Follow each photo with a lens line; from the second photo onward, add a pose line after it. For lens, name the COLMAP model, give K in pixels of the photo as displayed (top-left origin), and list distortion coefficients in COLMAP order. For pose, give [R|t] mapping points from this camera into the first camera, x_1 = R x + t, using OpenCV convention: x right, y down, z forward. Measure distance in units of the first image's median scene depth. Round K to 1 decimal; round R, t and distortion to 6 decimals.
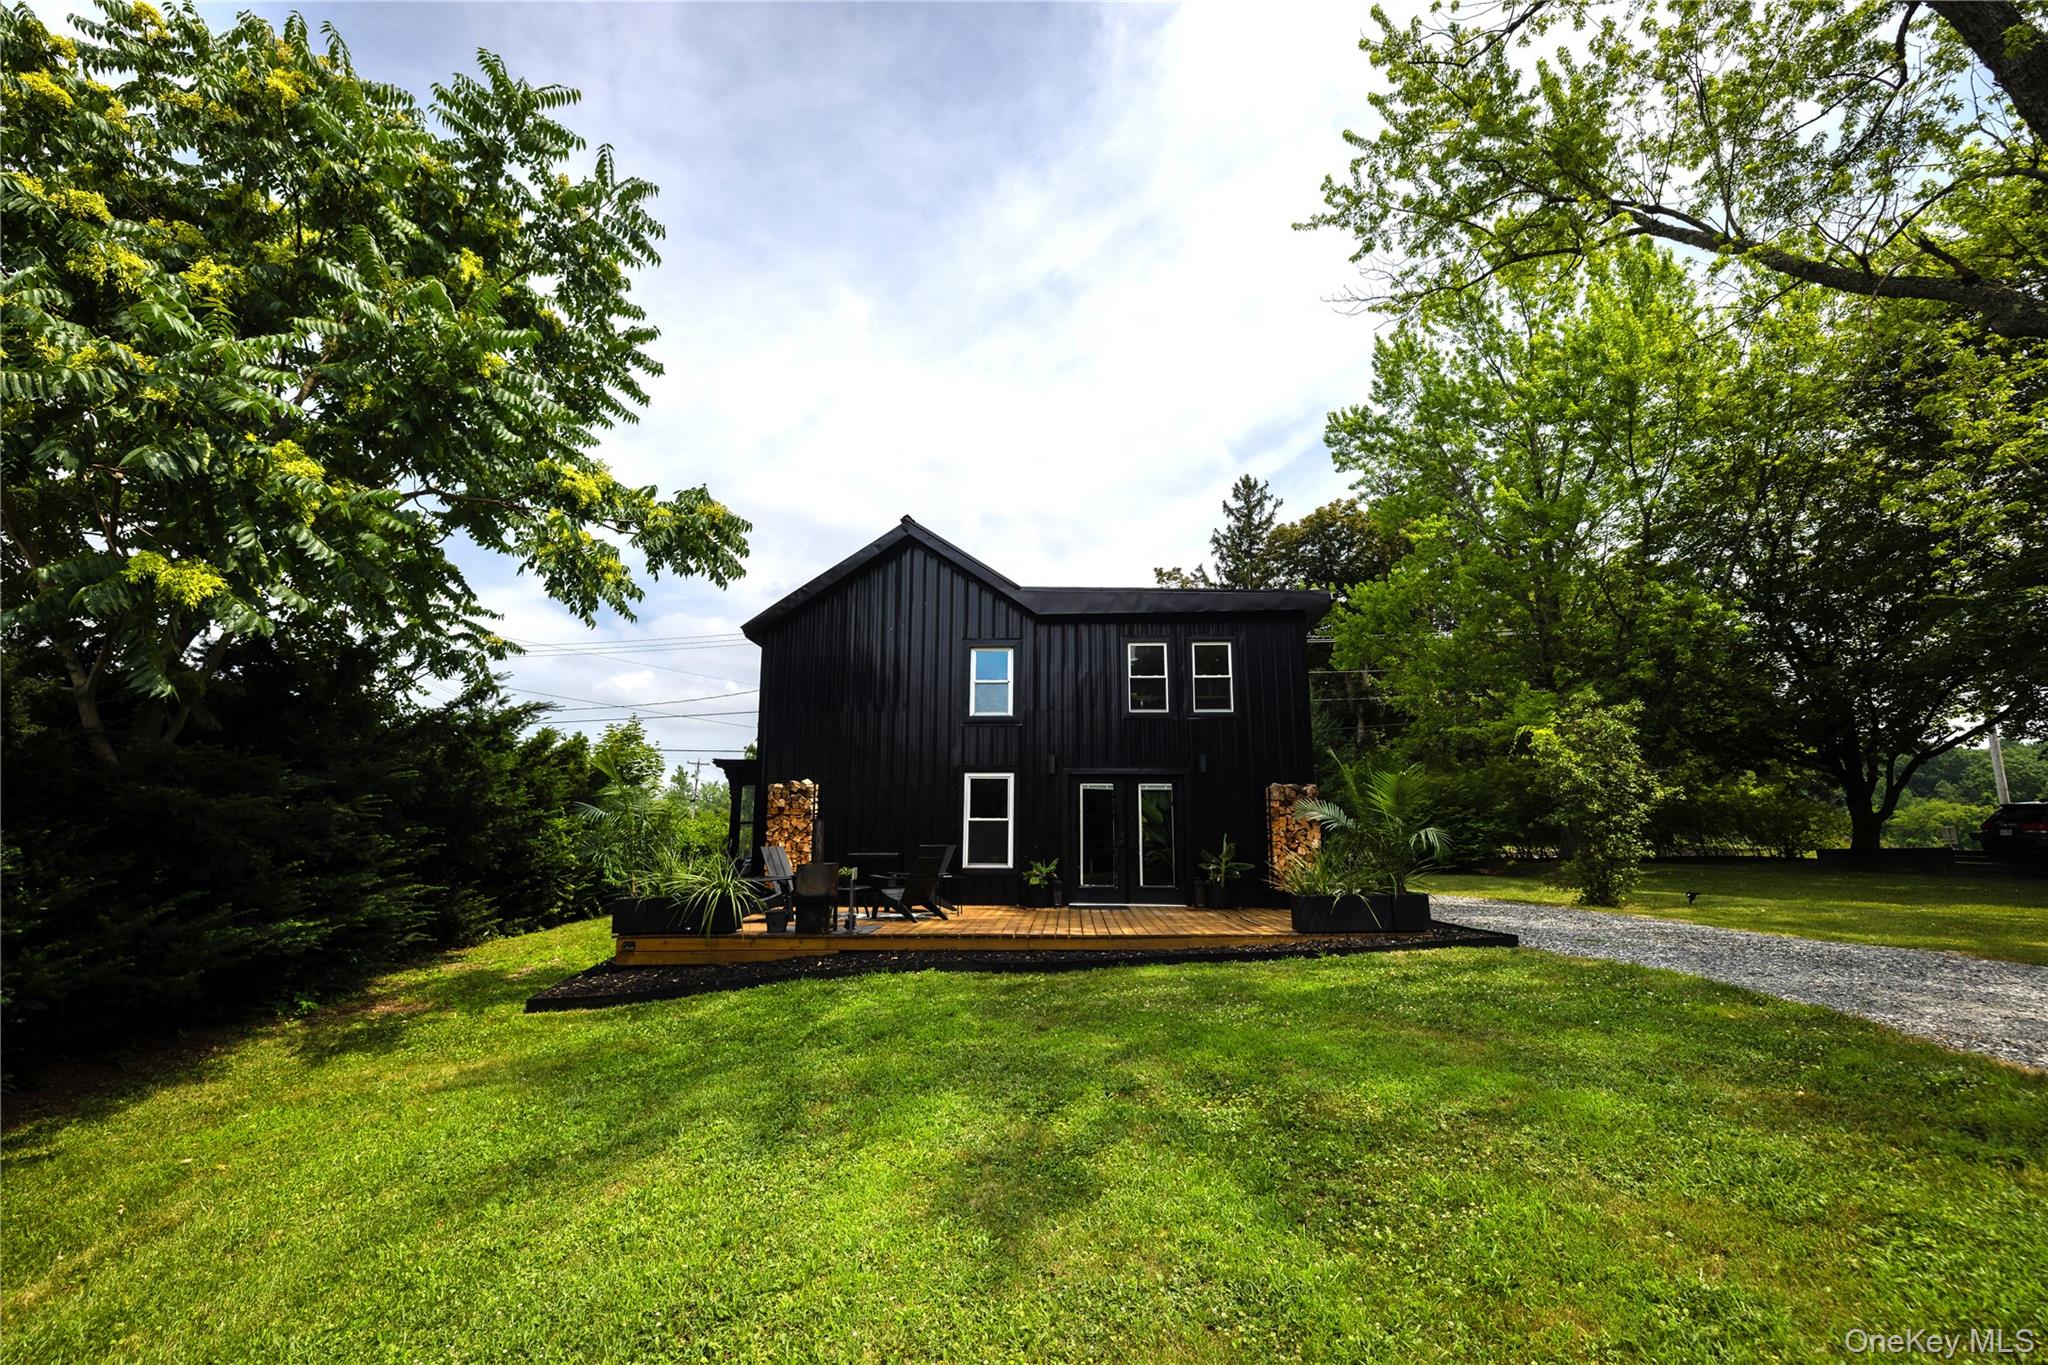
lens RADIAL K [[856.5, 0, 1024.0], [0, 856.5, 682.5], [0, 0, 1]] dist [0.003587, 0.000305]
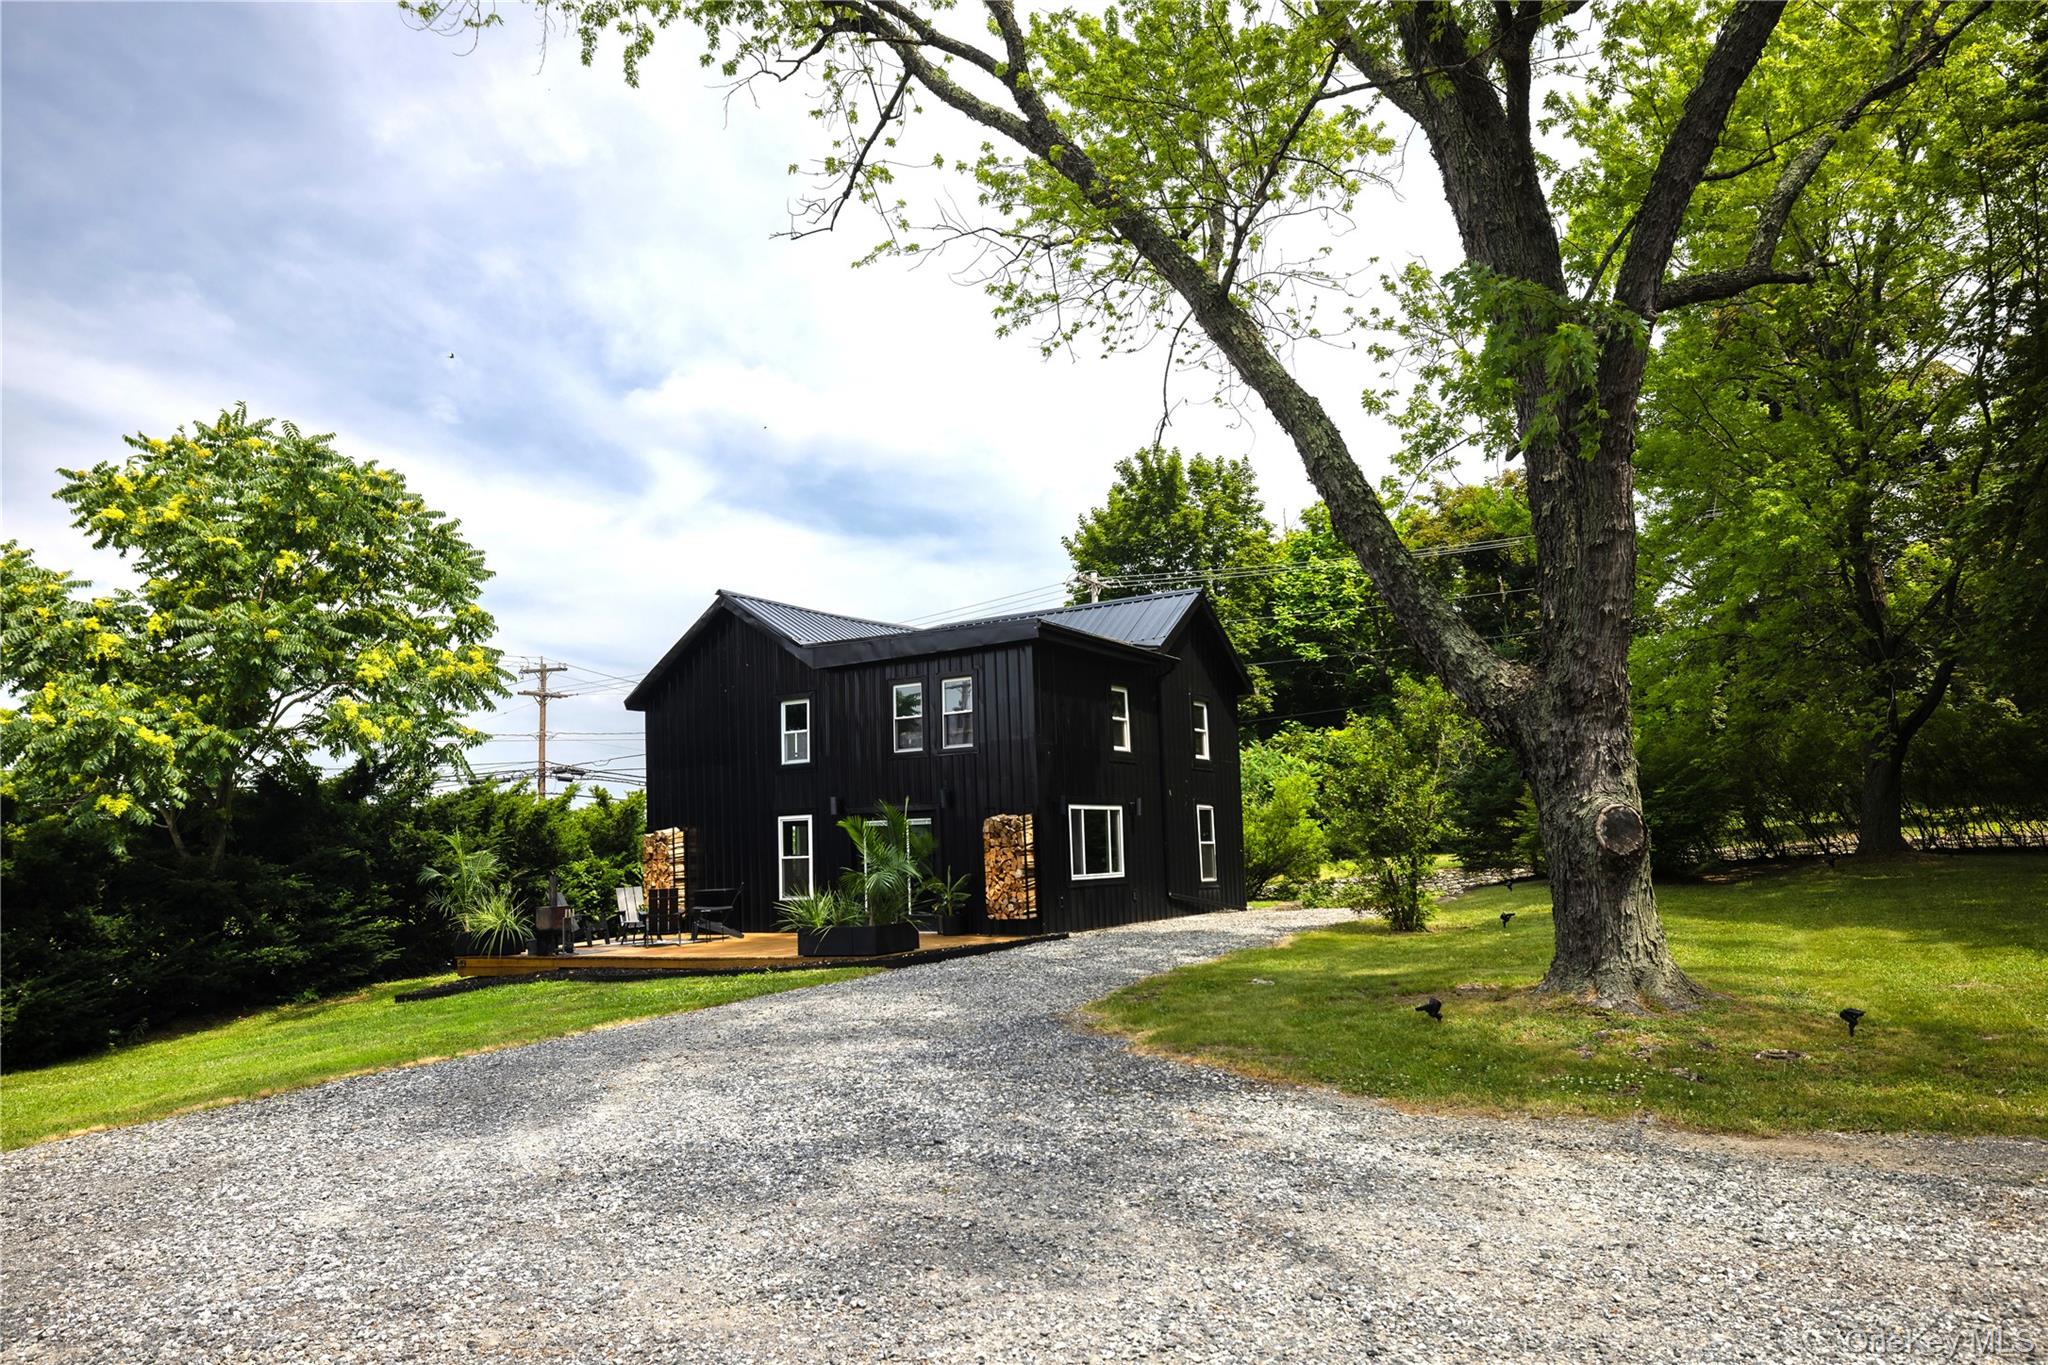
lens RADIAL K [[1358.1, 0, 1024.0], [0, 1358.1, 682.5], [0, 0, 1]] dist [0.026813, -0.000854]
pose [[0.865010, -0.092672, -0.493122, 1.105209], [0.131874, 0.990234, 0.045231, -0.106096], [0.484114, -0.104155, 0.868784, -0.372401]]
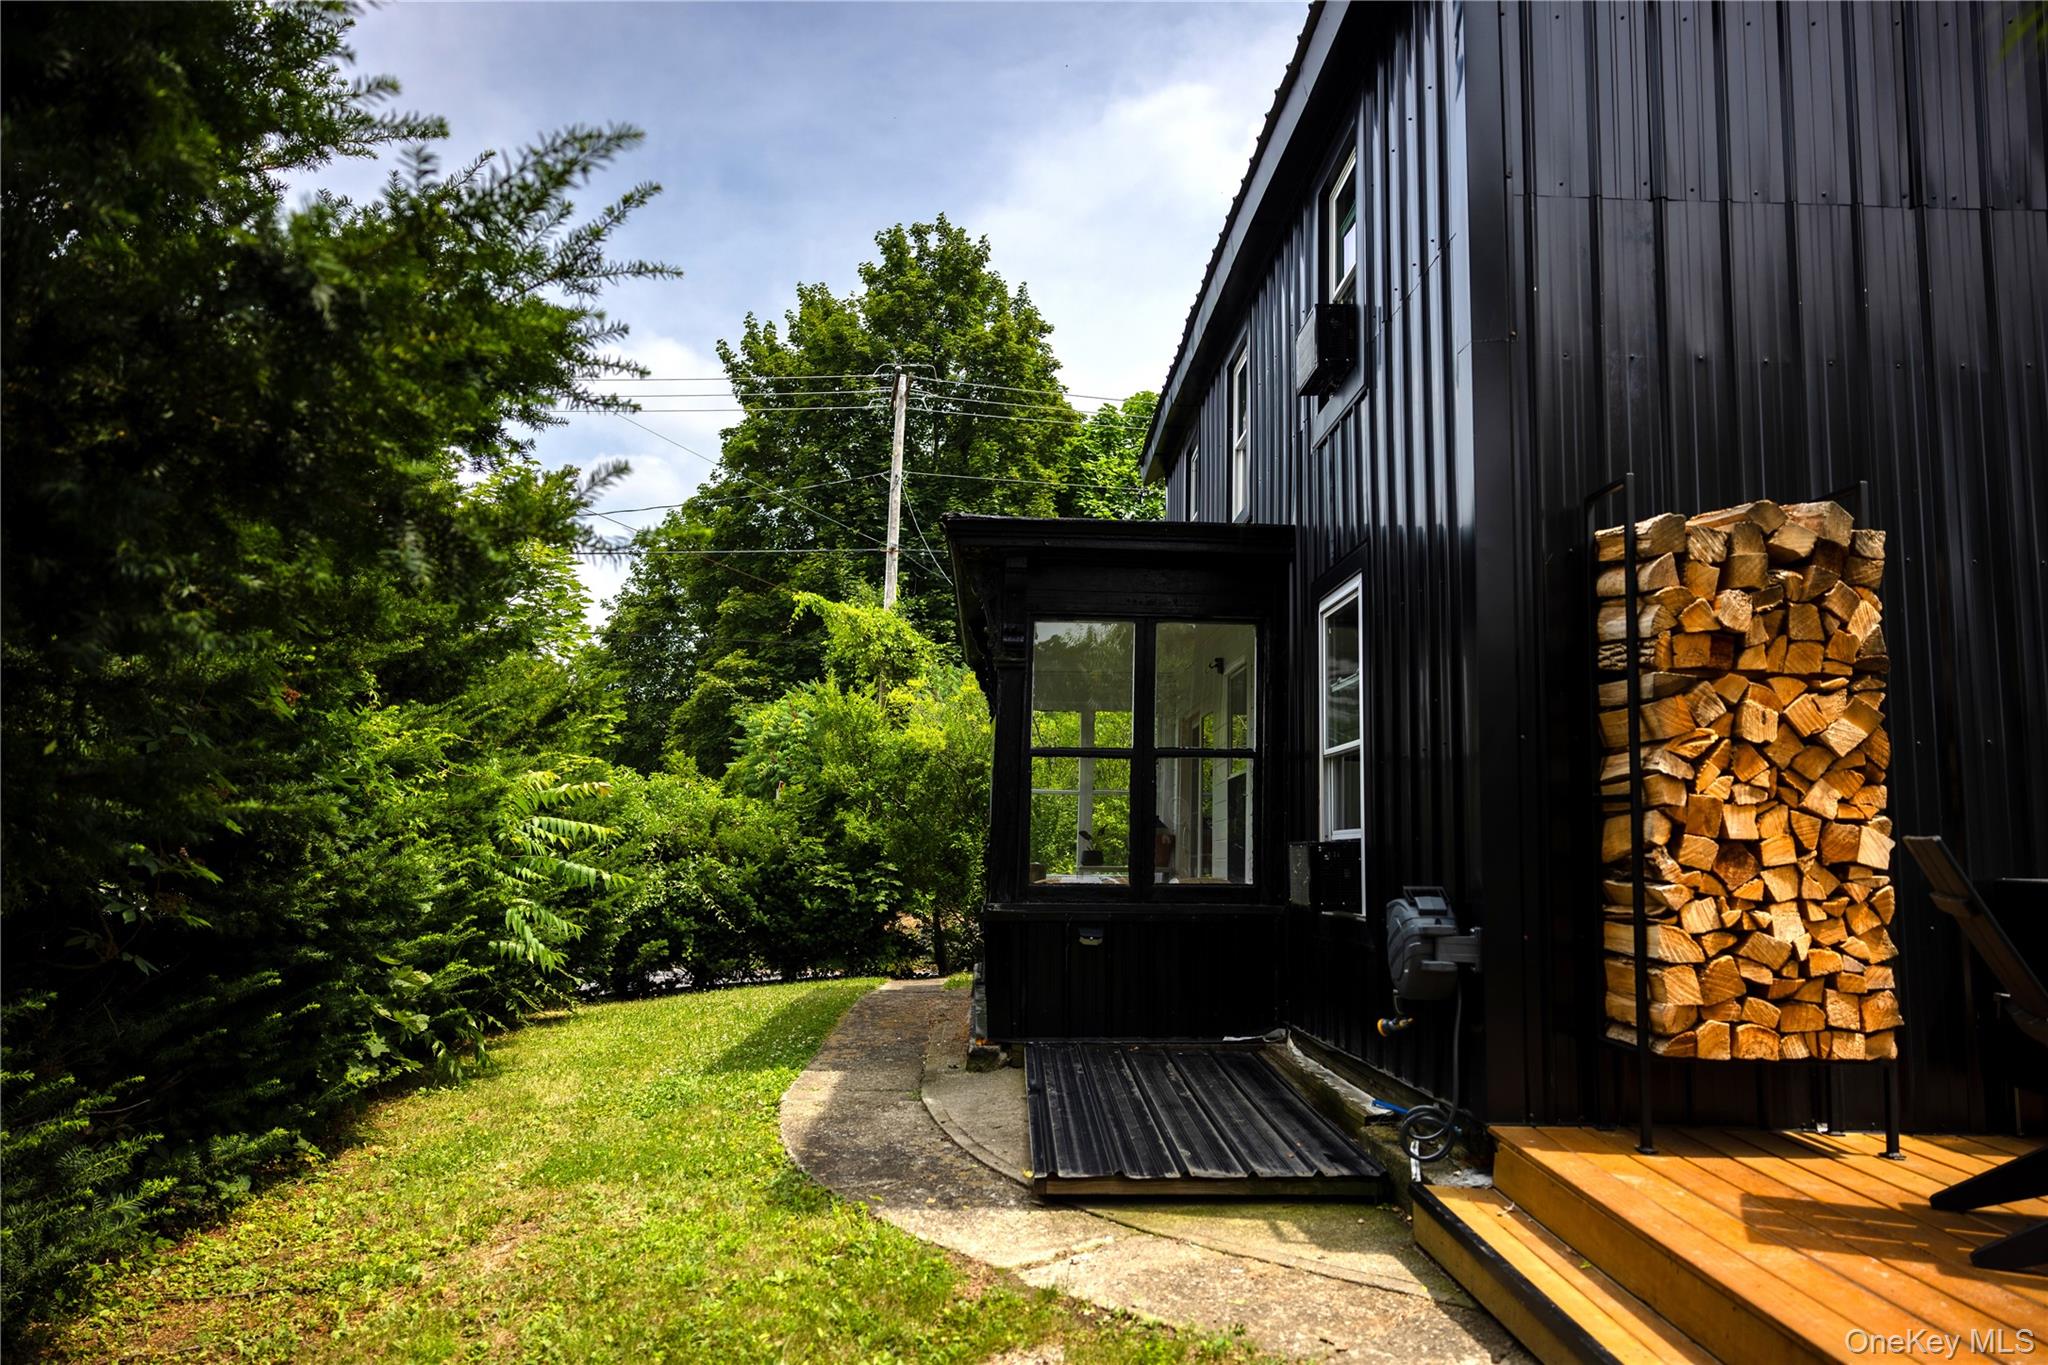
lens RADIAL K [[1343.0, 0, 1024.0], [0, 1343.0, 682.5], [0, 0, 1]] dist [-0.000631, -0.000212]
pose [[0.997736, 0.025950, 0.062046, -0.440099], [-0.030248, 0.997134, 0.069353, 0.137106], [-0.060069, -0.071072, 0.995661, 0.702597]]
